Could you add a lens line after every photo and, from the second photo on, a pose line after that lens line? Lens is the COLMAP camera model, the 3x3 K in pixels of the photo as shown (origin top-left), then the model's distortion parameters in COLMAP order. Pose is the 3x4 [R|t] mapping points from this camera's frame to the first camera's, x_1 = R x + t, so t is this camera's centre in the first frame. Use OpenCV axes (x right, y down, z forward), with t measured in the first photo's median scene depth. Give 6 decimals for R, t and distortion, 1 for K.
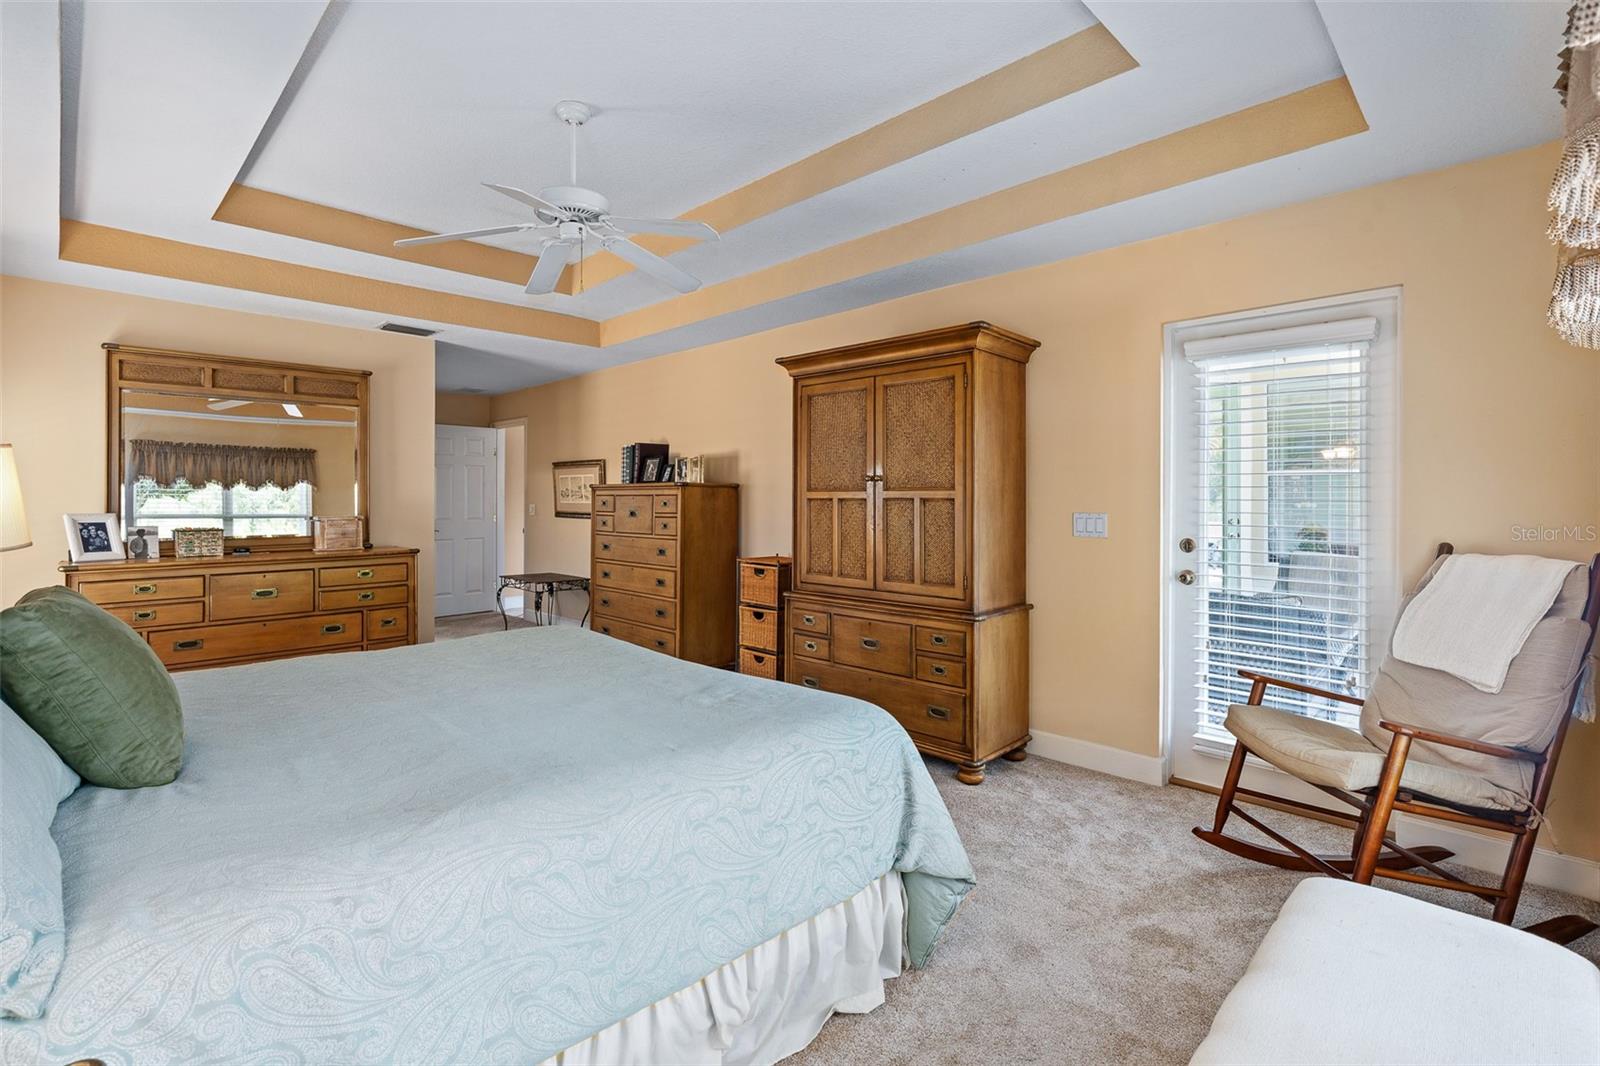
lens RADIAL K [[732.1, 0, 765.5], [0, 732.1, 494.7], [0, 0, 1]] dist [0.001402, 0.000107]
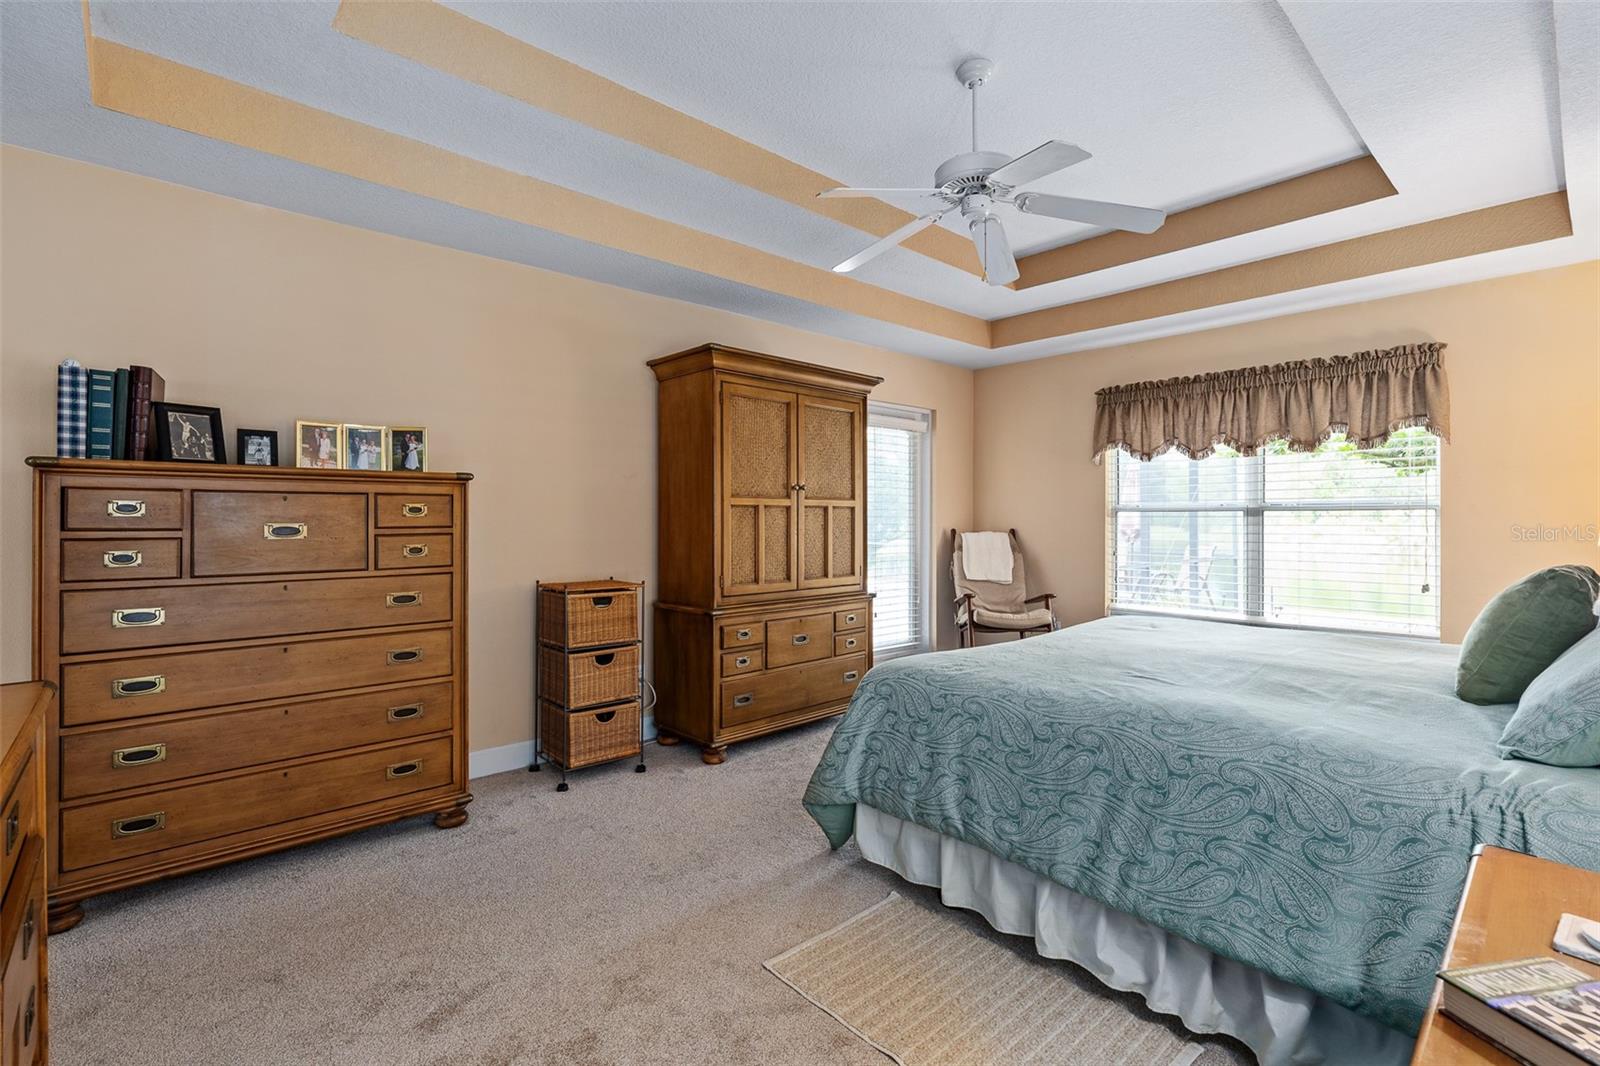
lens RADIAL K [[734.9, 0, 802.2], [0, 734.9, 524.9], [0, 0, 1]] dist [0.000447, 0.000071]
pose [[0.016639, -0.001996, 0.999860, -0.982901], [-0.000316, 0.999998, 0.002002, 0.032377], [-0.999862, -0.000349, 0.016638, 1.014139]]
